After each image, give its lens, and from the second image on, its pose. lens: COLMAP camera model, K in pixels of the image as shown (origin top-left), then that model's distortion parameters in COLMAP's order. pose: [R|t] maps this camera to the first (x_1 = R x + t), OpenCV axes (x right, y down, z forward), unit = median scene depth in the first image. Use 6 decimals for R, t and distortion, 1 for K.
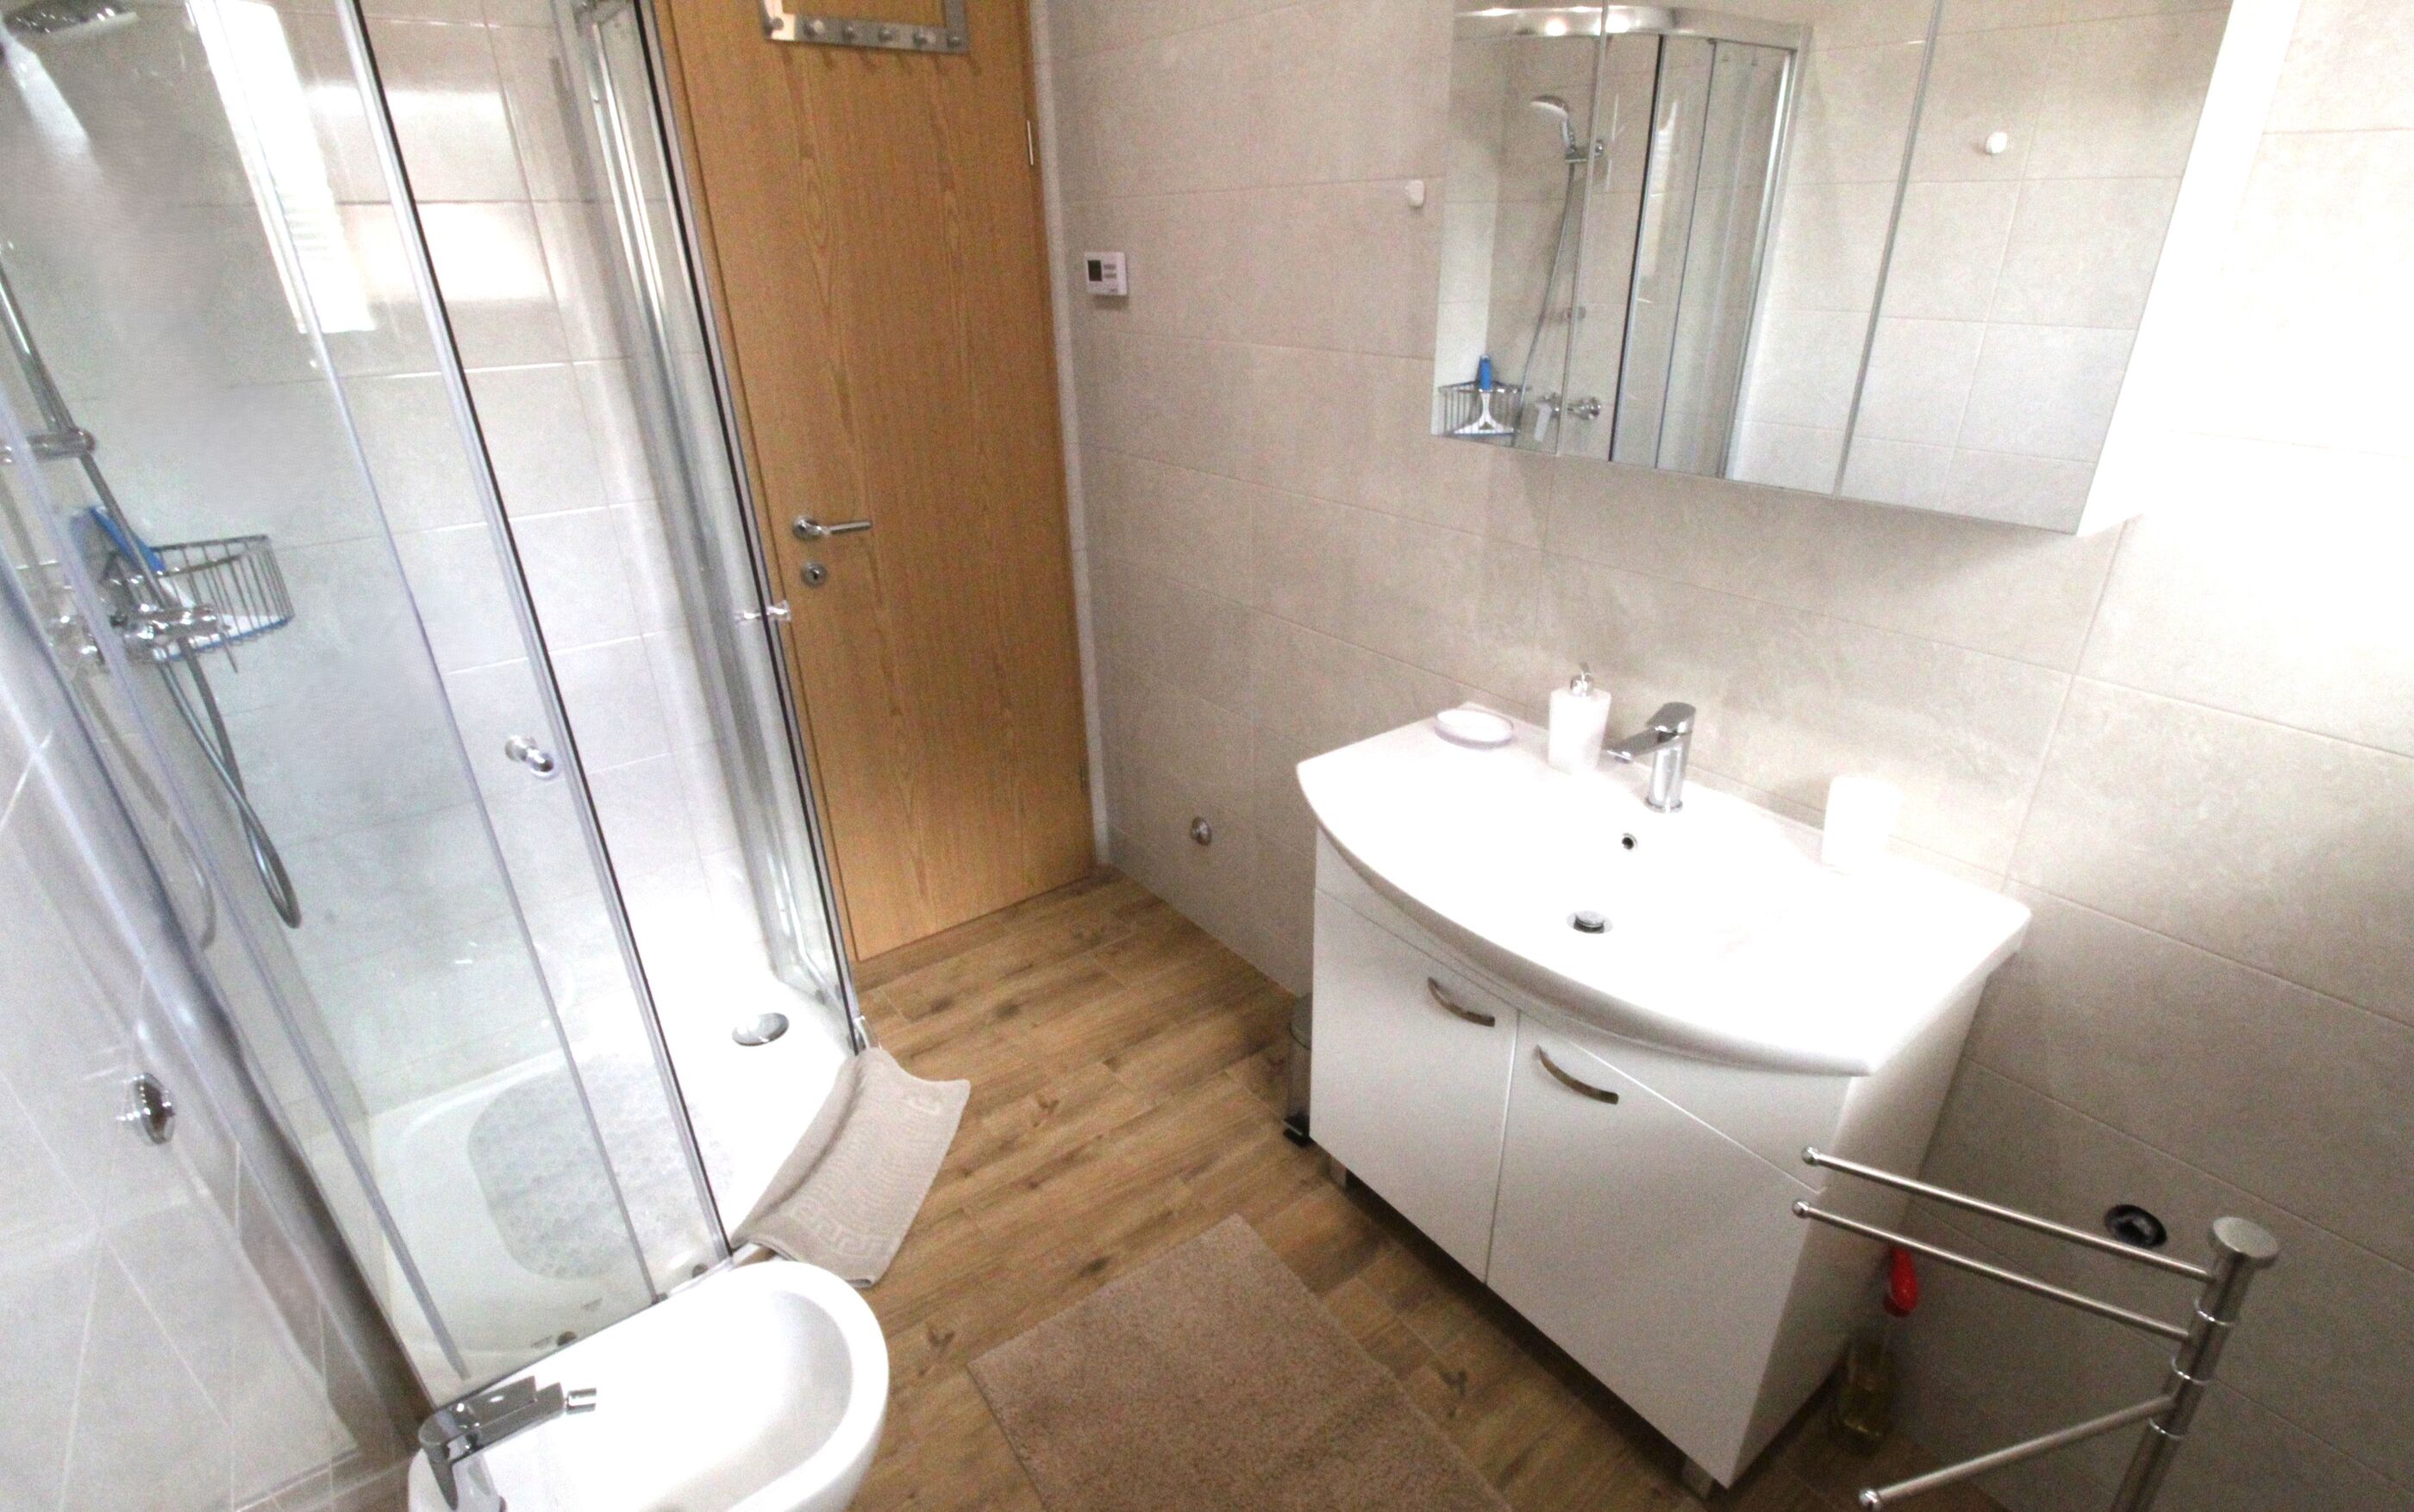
lens RADIAL K [[1130.2, 0, 1225.2], [0, 1130.2, 806.0], [0, 0, 1]] dist [-0.000611, -0.000530]
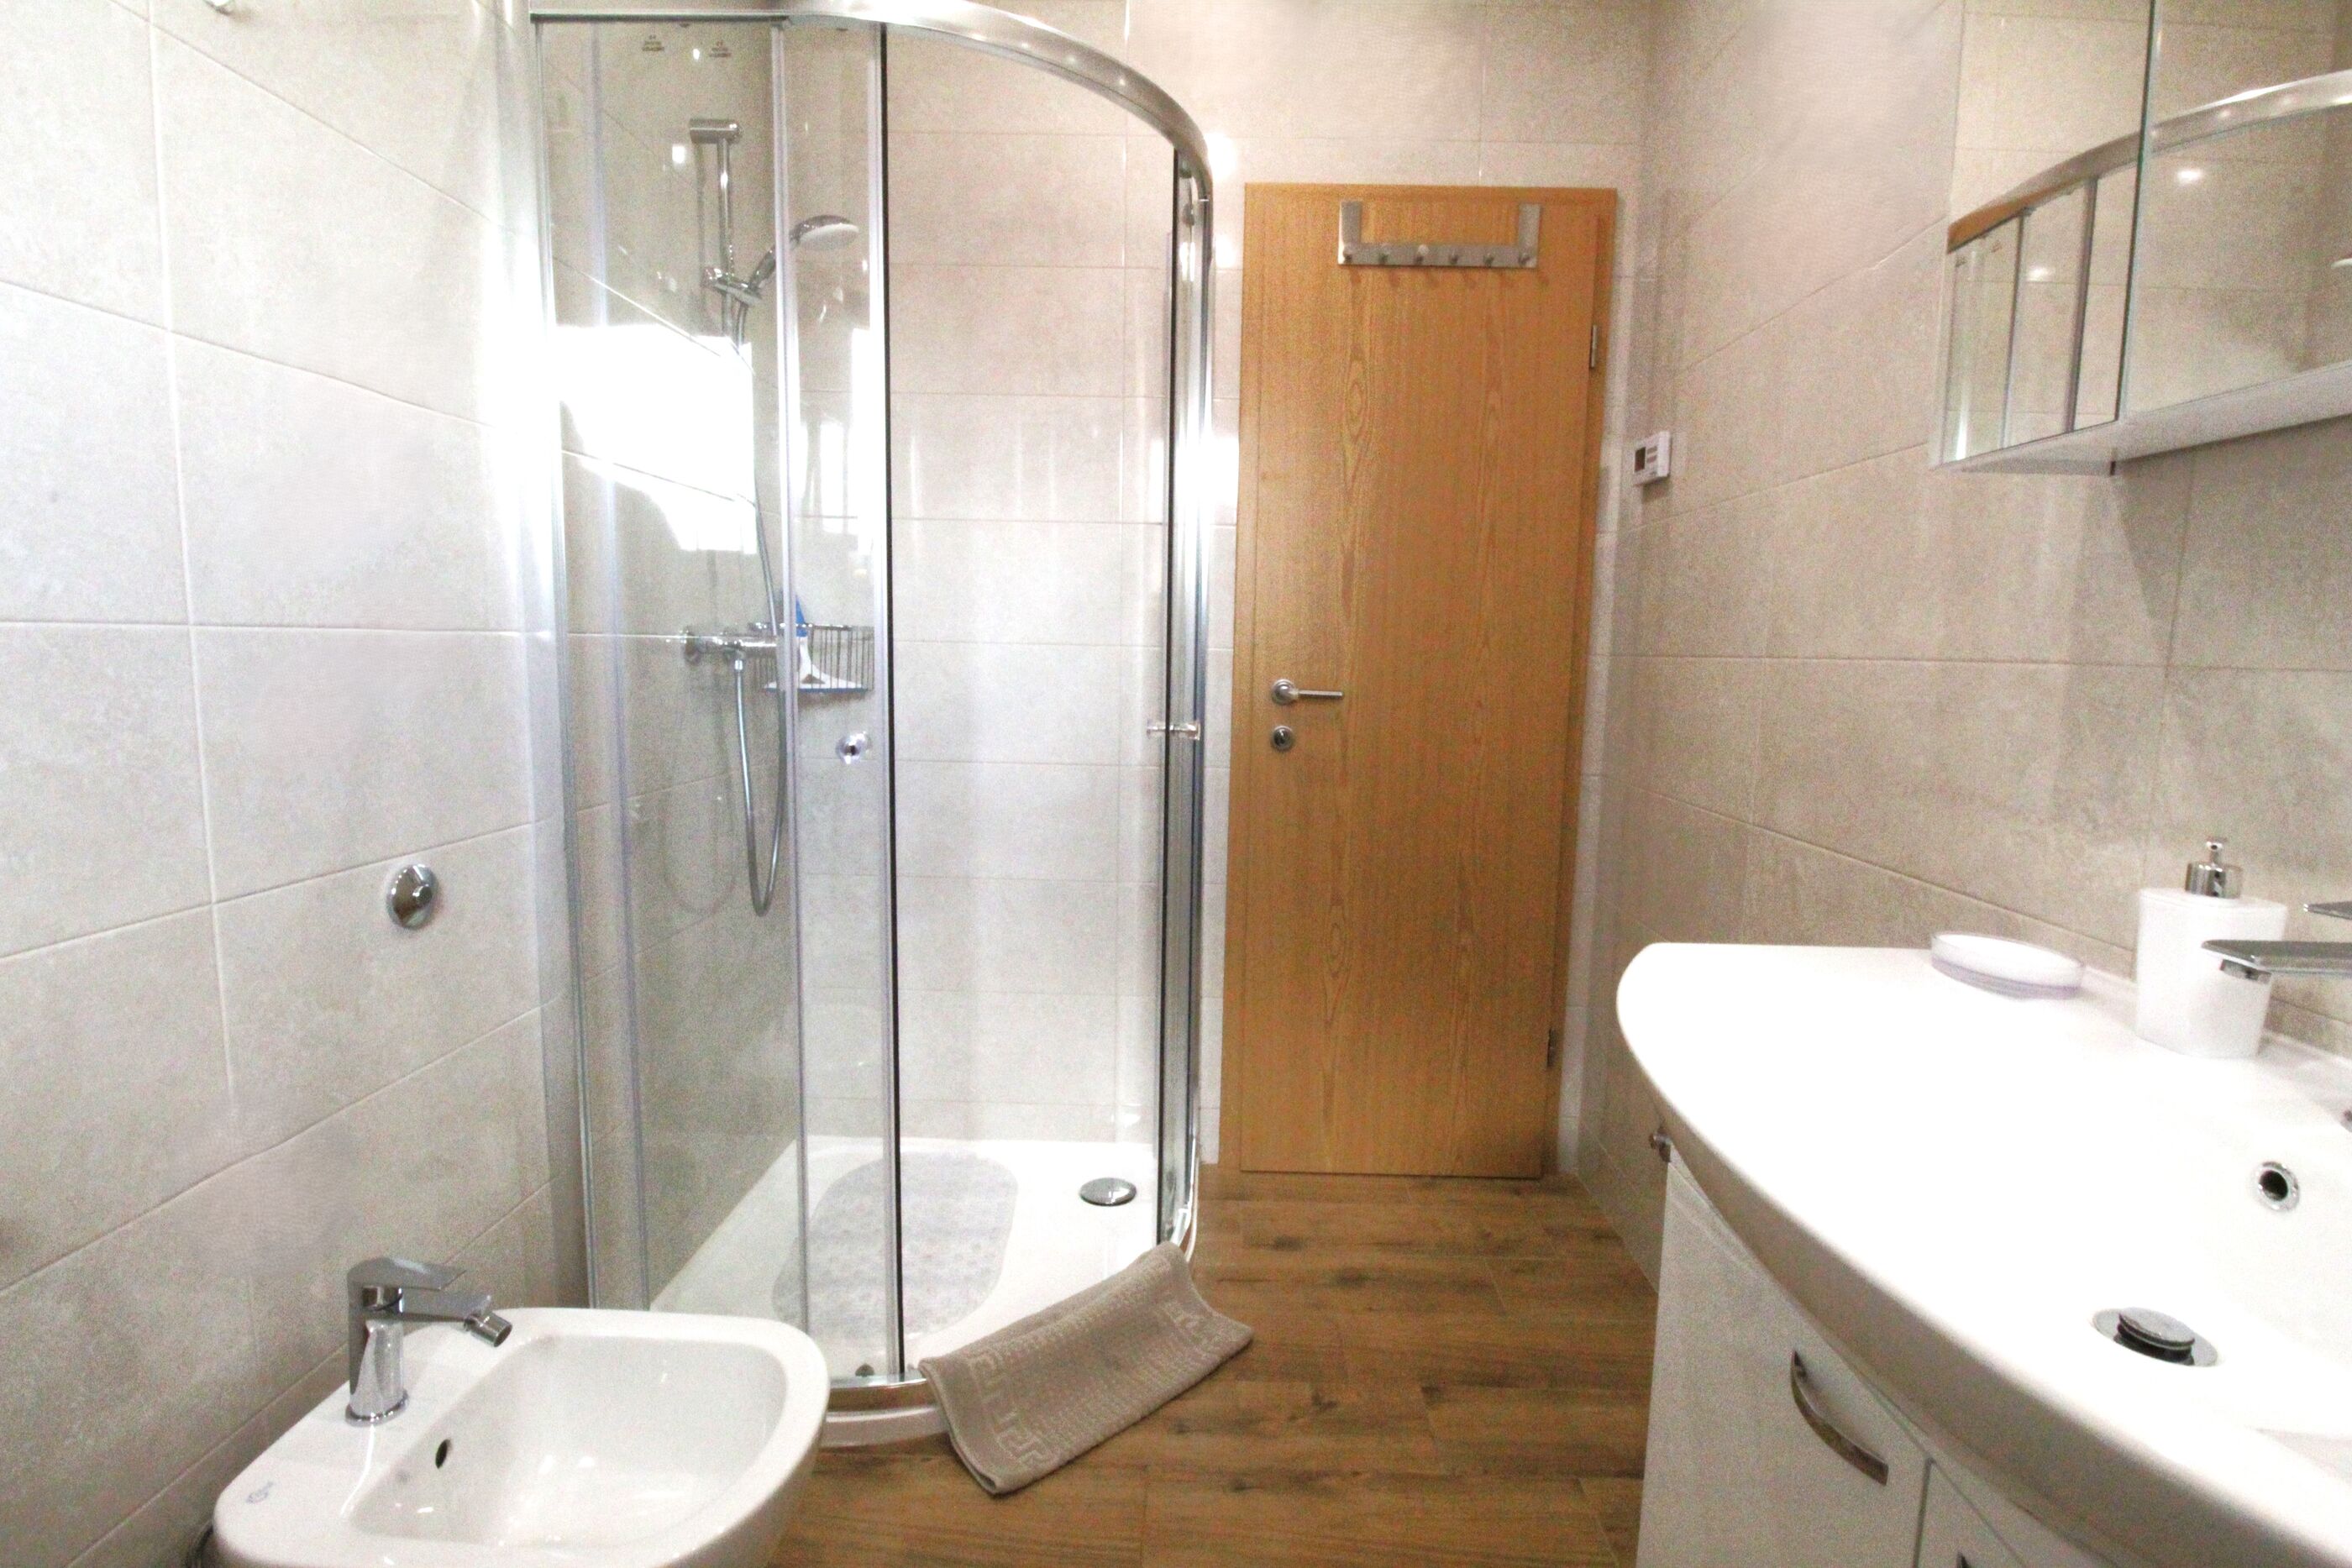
lens RADIAL K [[1097.2, 0, 1198.0], [0, 1097.2, 783.3], [0, 0, 1]] dist [-0.001435, -0.011549]
pose [[0.781659, 0.107279, -0.614411, 0.195908], [-0.310273, 0.921438, -0.233845, 0.088445], [0.541054, 0.373422, 0.753536, 0.276526]]
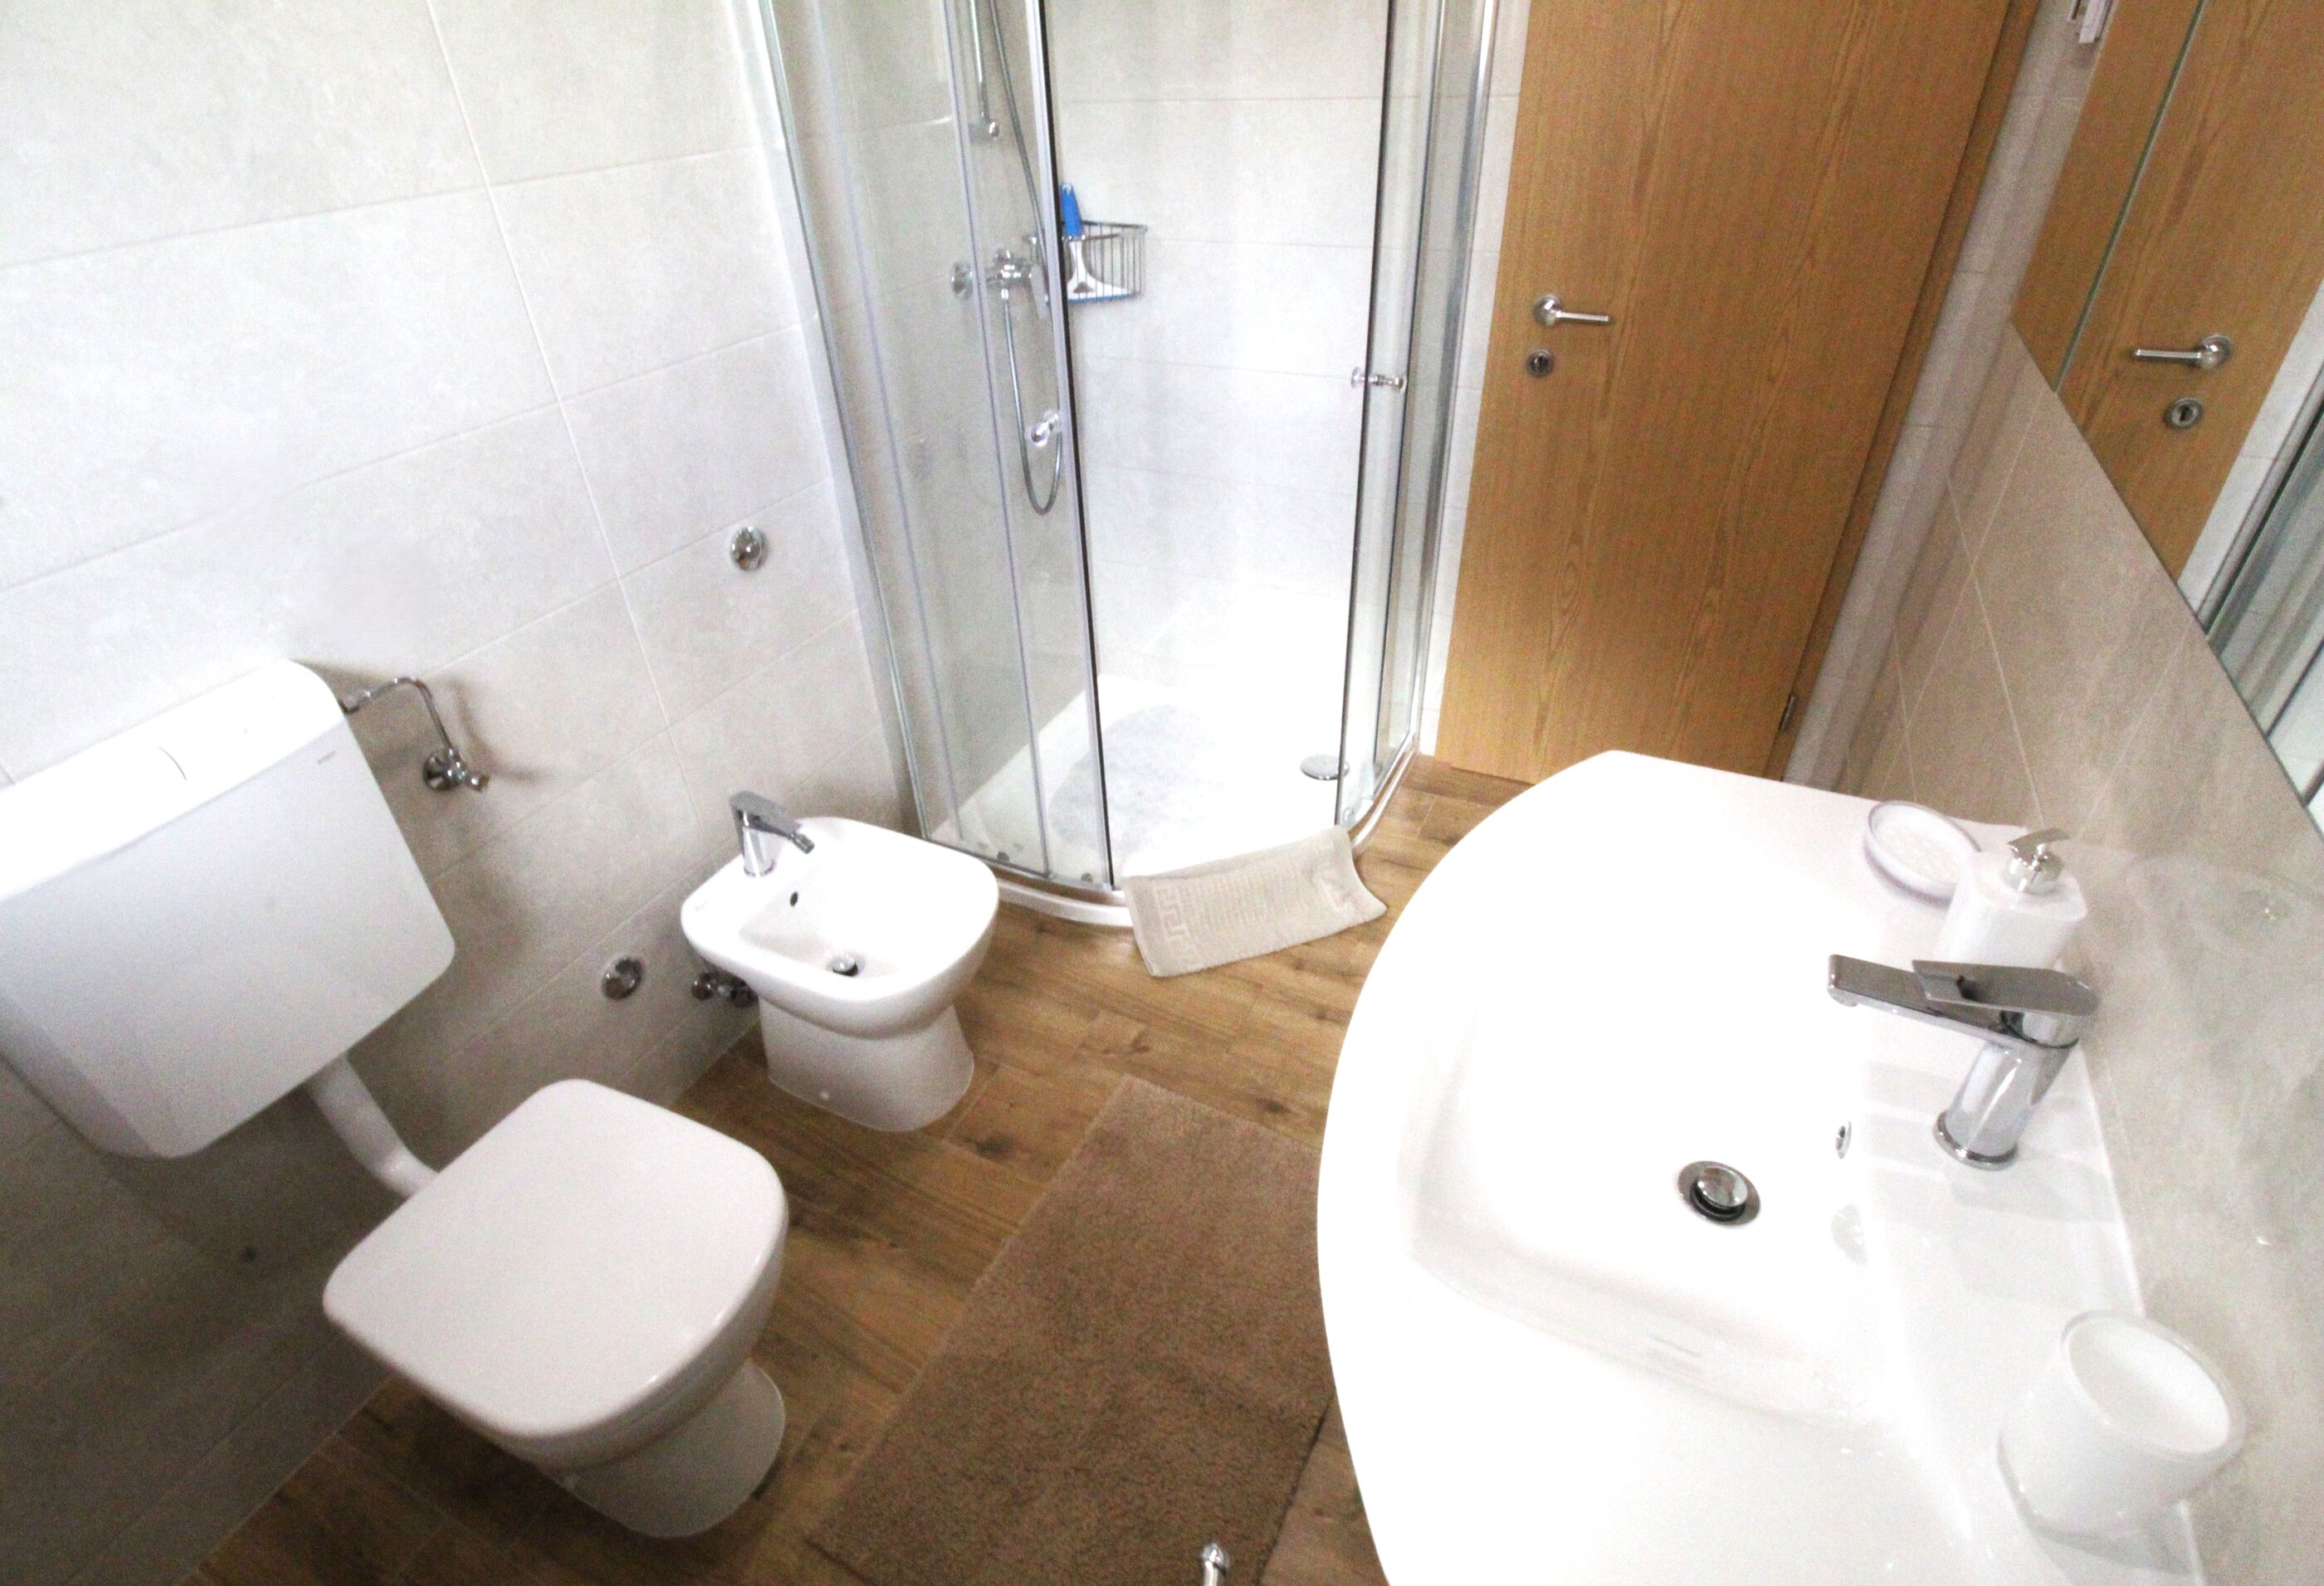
lens RADIAL K [[1113.4, 0, 1162.0], [0, 1113.4, 793.0], [0, 0, 1]] dist [0.002369, 0.000254]
pose [[0.449499, 0.512017, -0.731976, 0.381394], [-0.376572, 0.851668, 0.364492, -0.135557], [0.810027, 0.111803, 0.575636, 0.297976]]
